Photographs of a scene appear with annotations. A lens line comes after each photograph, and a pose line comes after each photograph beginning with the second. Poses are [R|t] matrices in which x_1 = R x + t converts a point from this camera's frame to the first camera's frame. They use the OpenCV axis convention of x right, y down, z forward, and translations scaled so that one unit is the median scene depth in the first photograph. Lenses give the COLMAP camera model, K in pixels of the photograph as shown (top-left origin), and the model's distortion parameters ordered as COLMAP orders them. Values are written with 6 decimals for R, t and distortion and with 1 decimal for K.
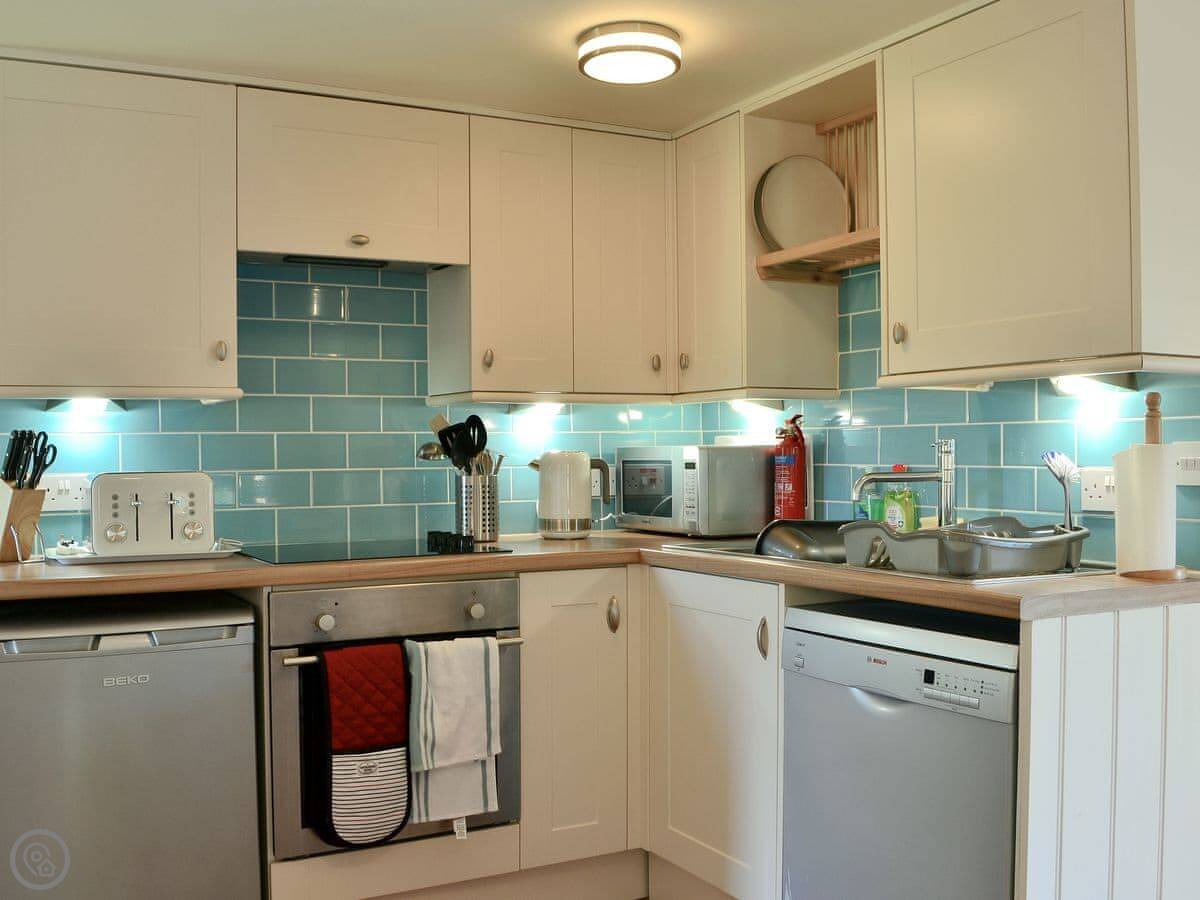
lens RADIAL K [[1222.2, 0, 600.0], [0, 1222.2, 450.0], [0, 0, 1]] dist [0.013152, -0.440547]
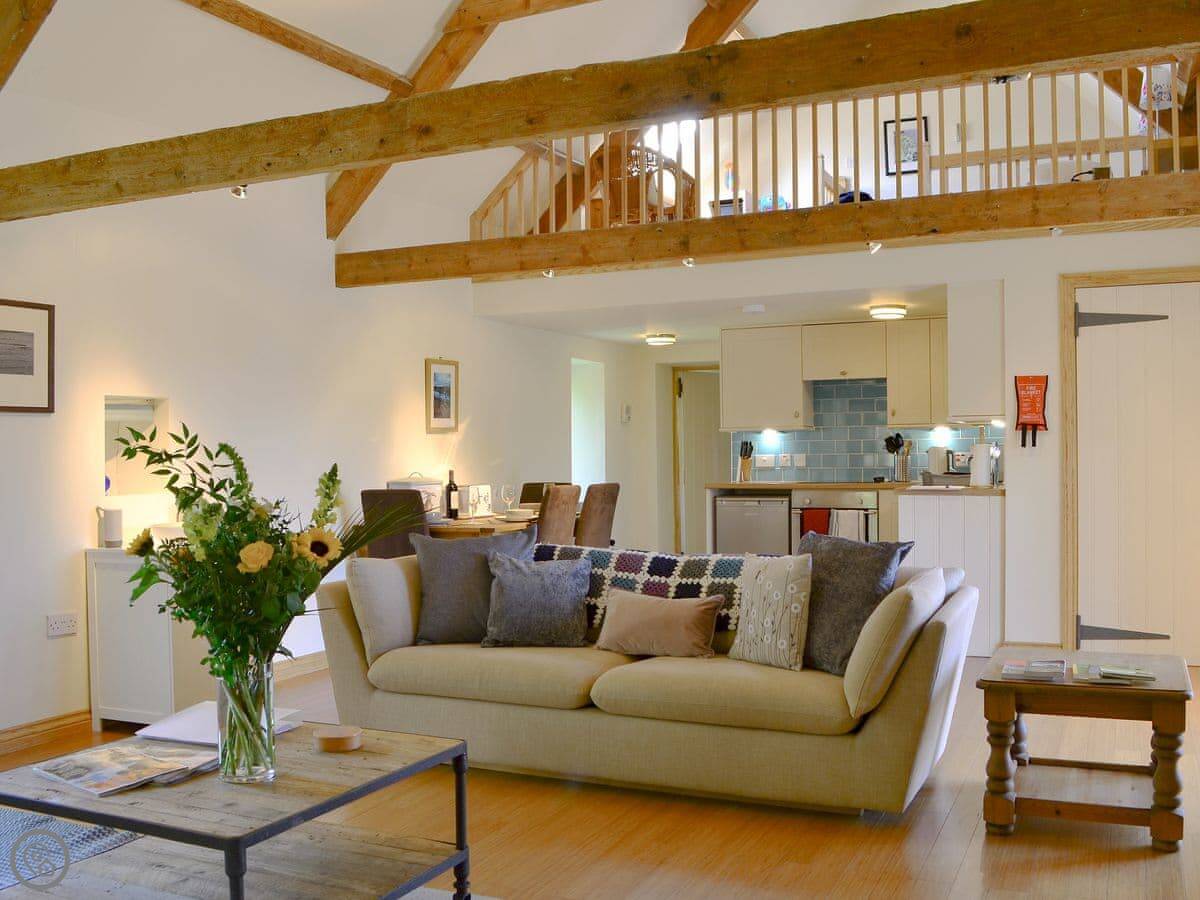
lens RADIAL K [[1222.2, 0, 600.0], [0, 1222.2, 450.0], [0, 0, 1]] dist [0.013152, -0.440547]
pose [[0.593379, -0.003066, -0.804917, 1.864518], [0.007587, 0.999970, 0.001785, -0.001463], [0.804887, -0.007166, 0.593384, -1.221502]]
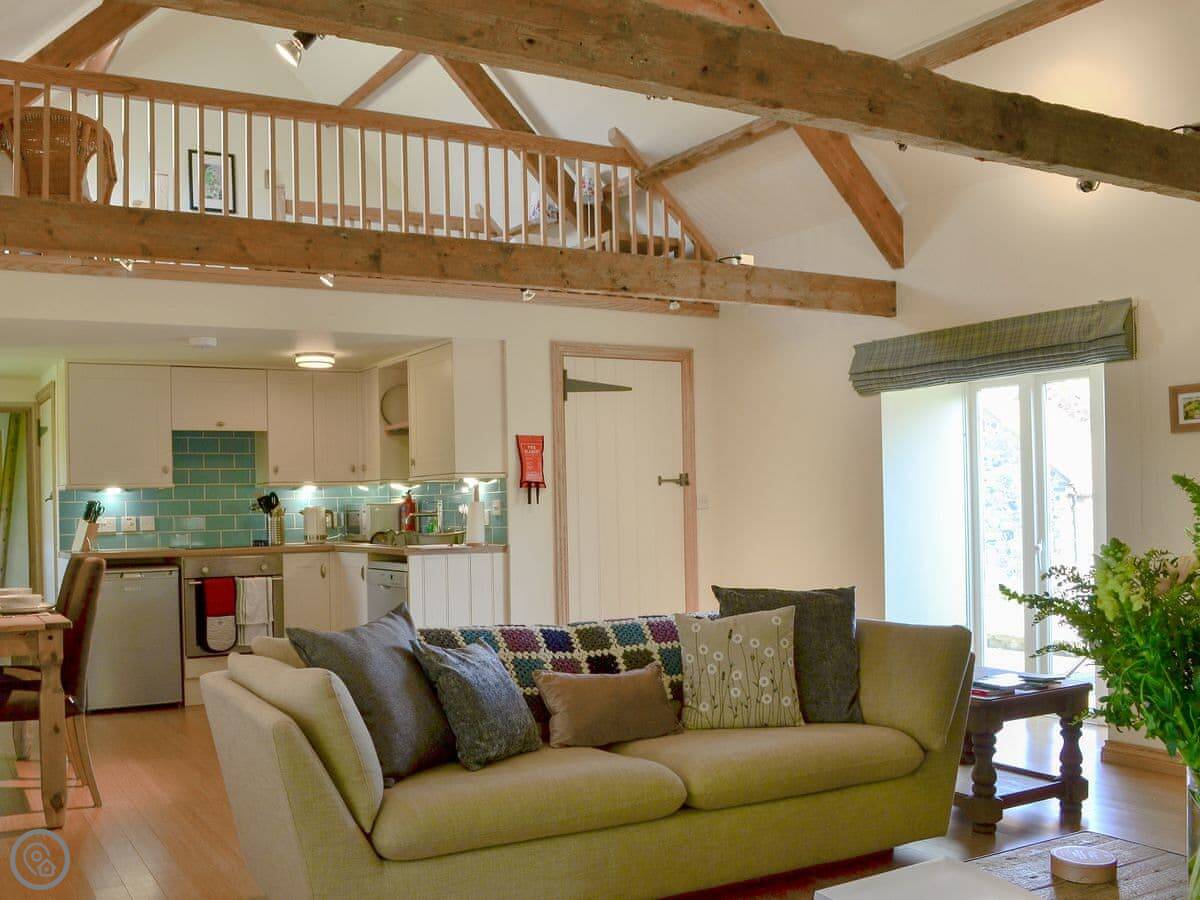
lens RADIAL K [[1195.6, 0, 564.7], [0, 1195.6, 492.6], [0, 0, 1]] dist [-0.048958, 0.001843]
pose [[0.999820, -0.013258, 0.013586, 0.509178], [0.013402, 0.999854, -0.010598, 0.006204], [-0.013443, 0.010778, 0.999852, -1.562557]]
